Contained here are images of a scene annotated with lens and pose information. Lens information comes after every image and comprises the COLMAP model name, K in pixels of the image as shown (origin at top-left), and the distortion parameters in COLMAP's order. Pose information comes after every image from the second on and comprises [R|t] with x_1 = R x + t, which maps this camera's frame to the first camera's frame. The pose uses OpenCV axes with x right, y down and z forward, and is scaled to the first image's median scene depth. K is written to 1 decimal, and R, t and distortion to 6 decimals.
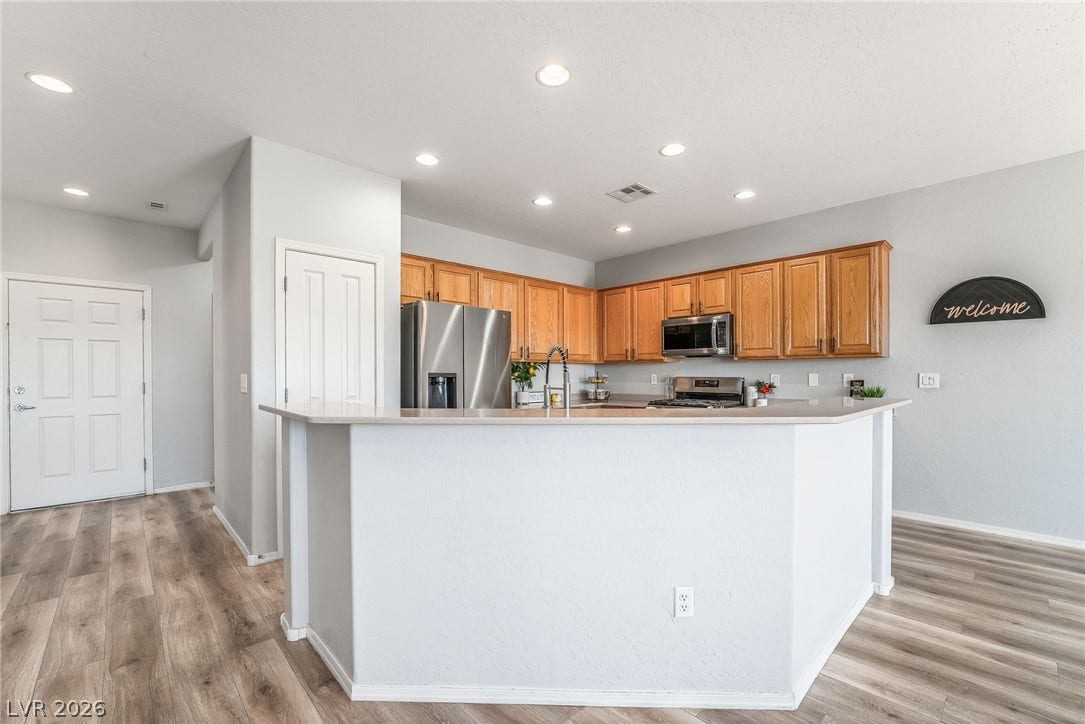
lens RADIAL K [[458.3, 0, 541.0], [0, 458.3, 377.7], [0, 0, 1]] dist [-0.021290, 0.000423]
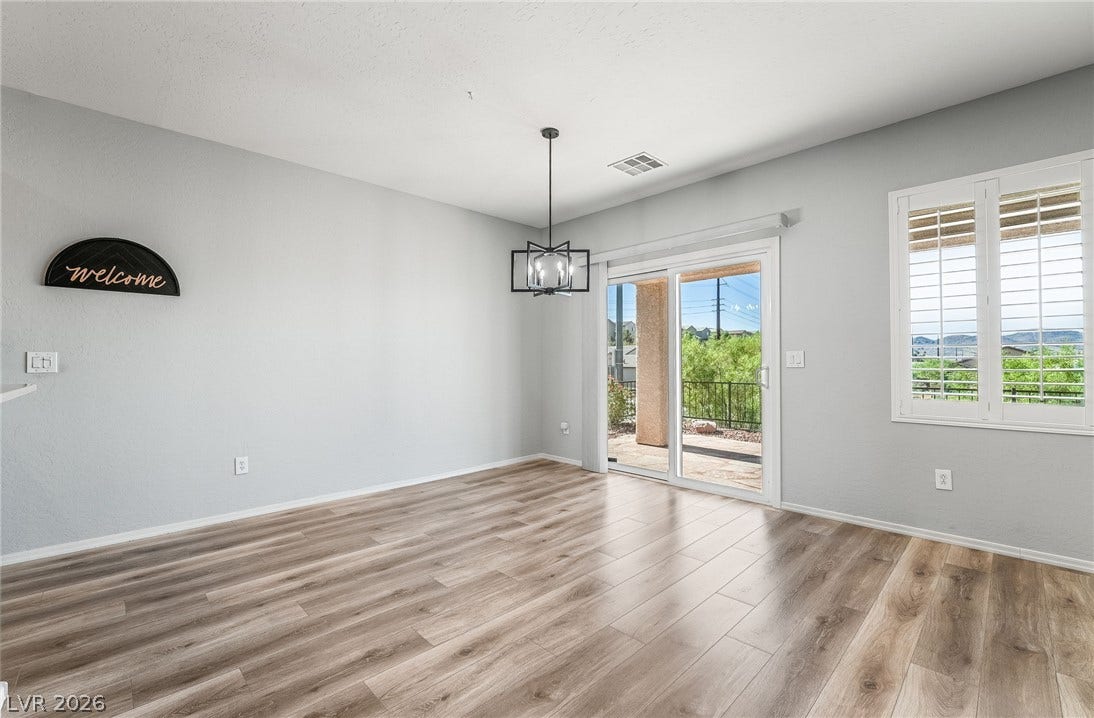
lens RADIAL K [[465.1, 0, 544.5], [0, 465.1, 358.1], [0, 0, 1]] dist [-0.033088, 0.006606]
pose [[-0.016374, 0.012388, 0.999789, 0.106473], [0.011838, 0.999856, -0.012195, 0.016392], [-0.999796, 0.011635, -0.016518, 0.181331]]
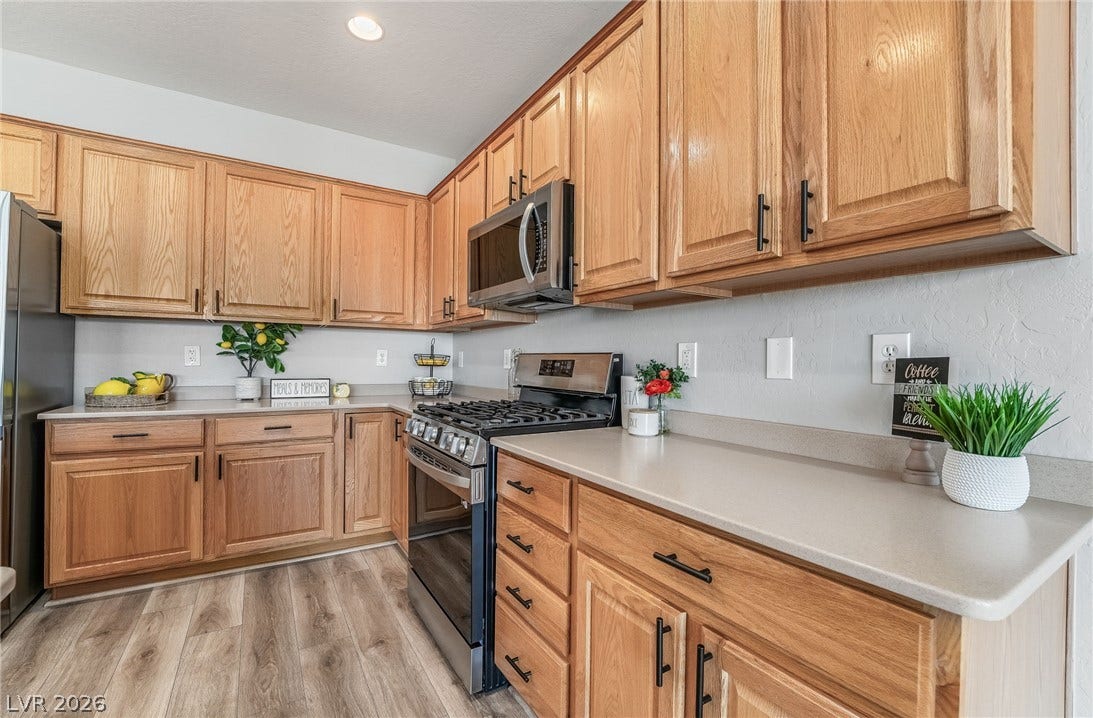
lens RADIAL K [[464.7, 0, 544.0], [0, 464.7, 358.1], [0, 0, 1]] dist [-0.033088, 0.006606]
pose [[0.981430, 0.011007, -0.191505, 0.527378], [-0.013715, 0.999824, -0.012819, 0.011369], [0.191331, 0.015208, 0.981408, 0.695813]]
